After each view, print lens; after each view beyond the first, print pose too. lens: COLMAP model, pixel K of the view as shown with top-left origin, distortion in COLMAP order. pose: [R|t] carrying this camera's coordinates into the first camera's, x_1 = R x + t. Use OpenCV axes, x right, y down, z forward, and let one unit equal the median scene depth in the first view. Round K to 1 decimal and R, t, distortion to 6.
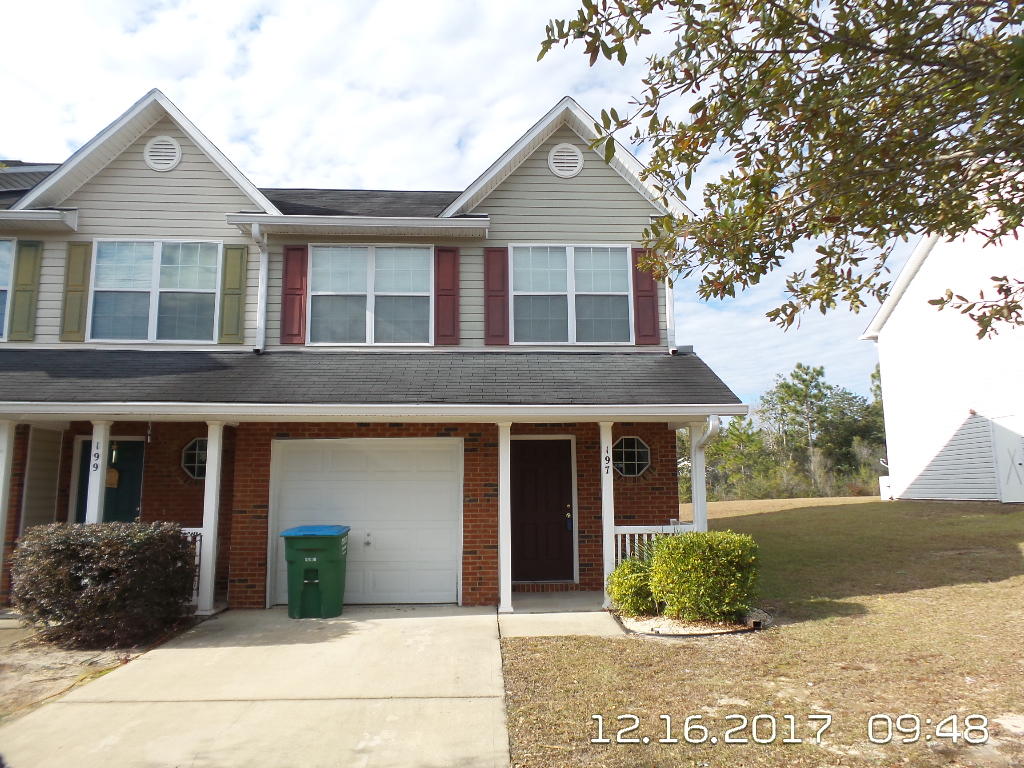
lens RADIAL K [[699.8, 0, 512.4], [0, 699.8, 382.0], [0, 0, 1]] dist [-0.009228, 0.003204]
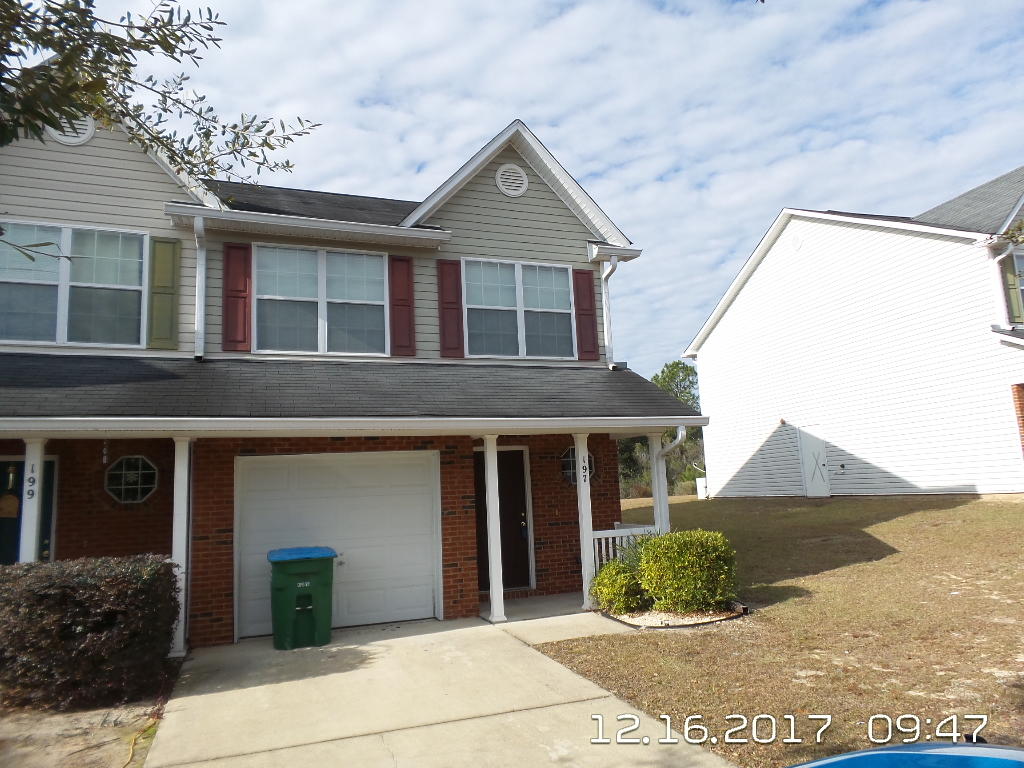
lens RADIAL K [[699.8, 0, 514.7], [0, 699.8, 384.8], [0, 0, 1]] dist [-0.009228, 0.003204]
pose [[0.950228, 0.011465, 0.311345, -0.262307], [-0.008444, 0.999903, -0.011049, -0.003500], [-0.311442, 0.007870, 0.950233, 0.020352]]
